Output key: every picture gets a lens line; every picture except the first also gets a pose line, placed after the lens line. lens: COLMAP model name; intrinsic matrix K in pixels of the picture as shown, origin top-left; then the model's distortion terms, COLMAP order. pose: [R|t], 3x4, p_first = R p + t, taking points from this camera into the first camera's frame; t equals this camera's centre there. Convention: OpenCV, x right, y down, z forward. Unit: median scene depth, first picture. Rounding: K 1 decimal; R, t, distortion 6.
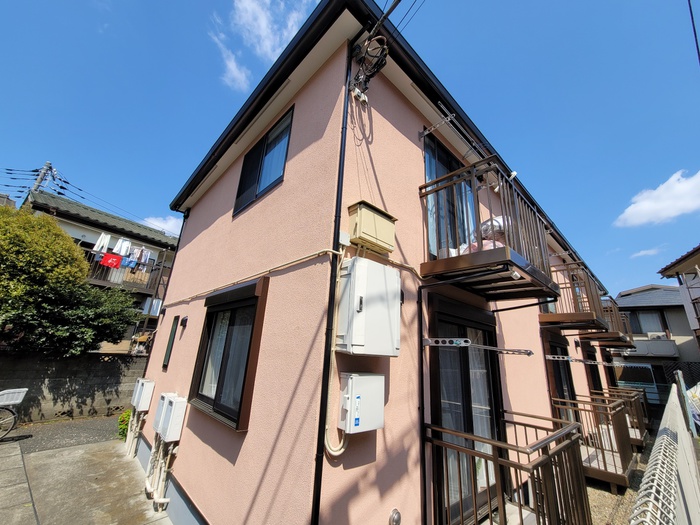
lens RADIAL K [[283.5, 0, 348.0], [0, 283.5, 261.9], [0, 0, 1]] dist [-0.000598, 0.002054]
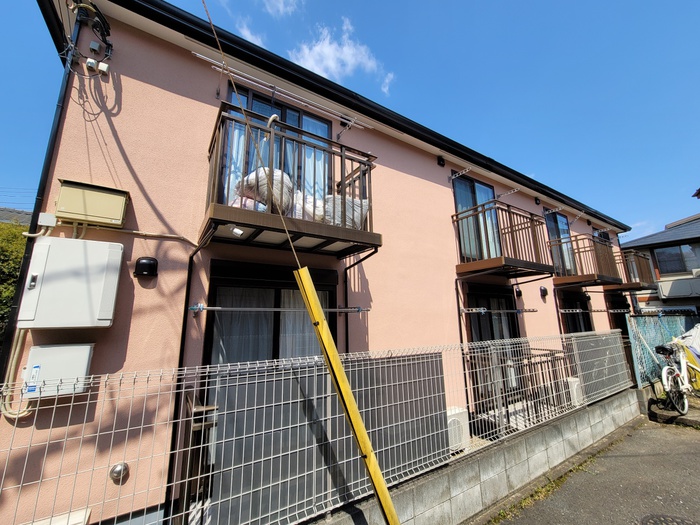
lens RADIAL K [[283.5, 0, 350.7], [0, 283.5, 261.4], [0, 0, 1]] dist [-0.000598, 0.002054]
pose [[0.980382, -0.109726, -0.163741, 0.982838], [0.126056, 0.987664, 0.092893, 0.089358], [0.151528, -0.111711, 0.982120, 0.111426]]
